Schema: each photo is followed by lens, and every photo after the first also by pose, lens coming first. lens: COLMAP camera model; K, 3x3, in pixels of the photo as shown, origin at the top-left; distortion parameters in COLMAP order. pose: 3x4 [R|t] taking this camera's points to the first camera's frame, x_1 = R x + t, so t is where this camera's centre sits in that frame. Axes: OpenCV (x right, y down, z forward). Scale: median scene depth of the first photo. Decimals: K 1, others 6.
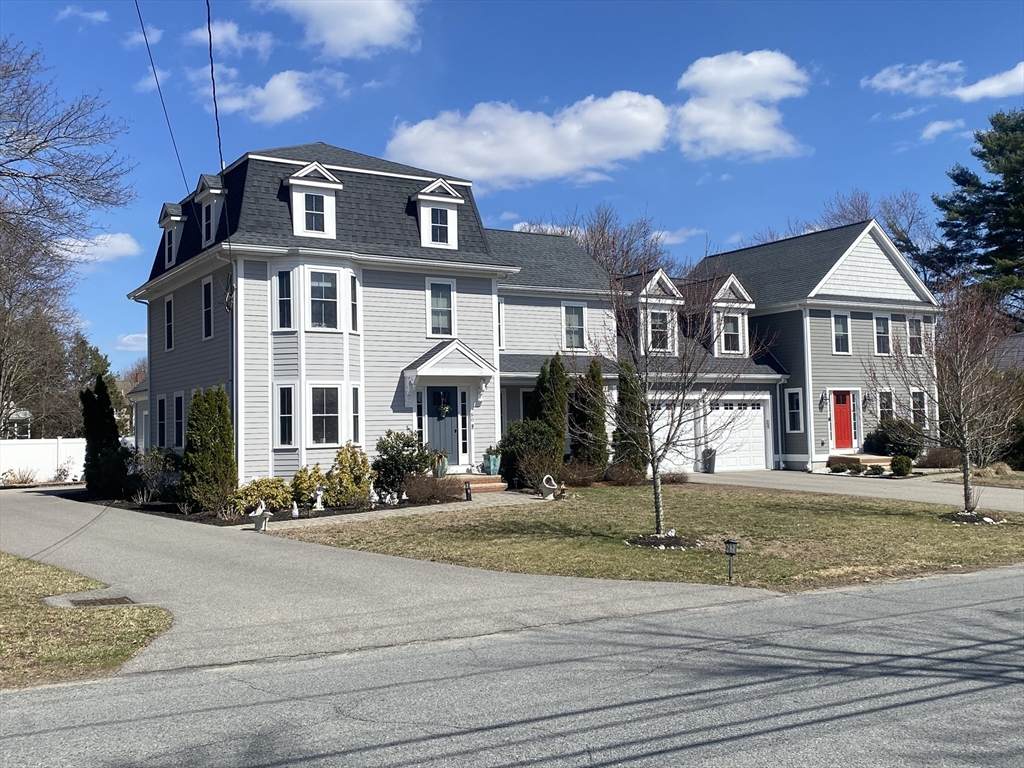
lens RADIAL K [[1076.1, 0, 512.0], [0, 1076.1, 384.0], [0, 0, 1]] dist [0.004001, -0.001721]
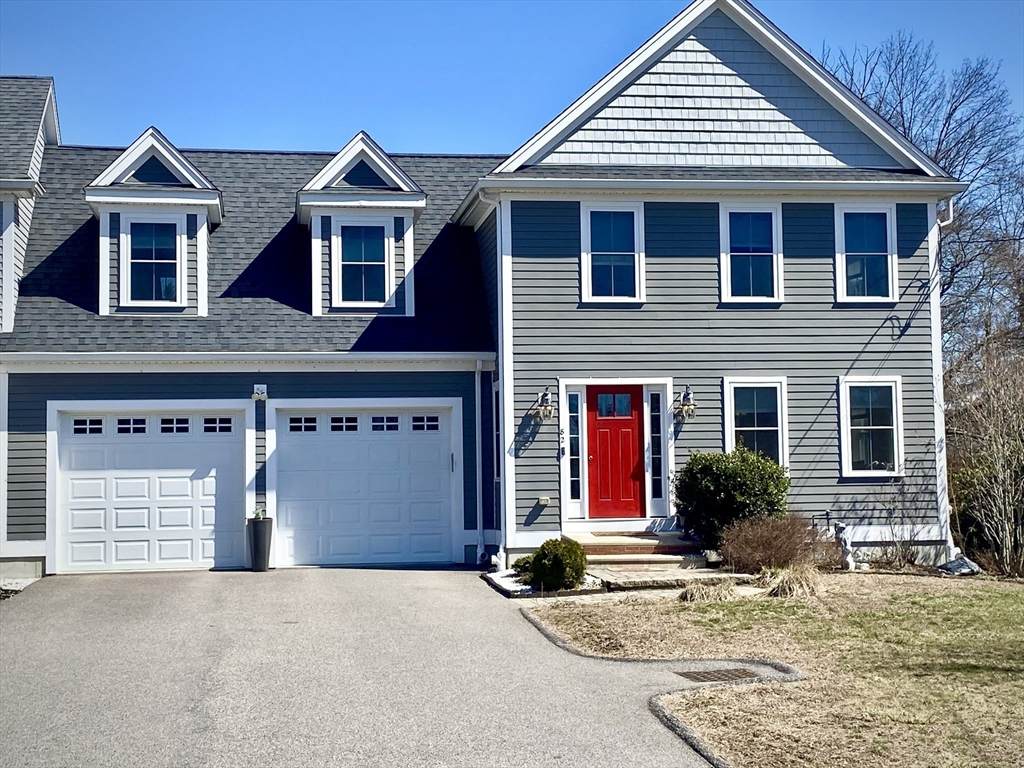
lens RADIAL K [[1710.0, 0, 512.0], [0, 1710.0, 384.0], [0, 0, 1]] dist [0.032782, 0.034427]
pose [[0.920219, -0.012856, -0.391193, 0.899392], [0.014314, 0.999897, 0.000812, 0.007255], [0.391143, -0.006347, 0.920308, 0.586440]]
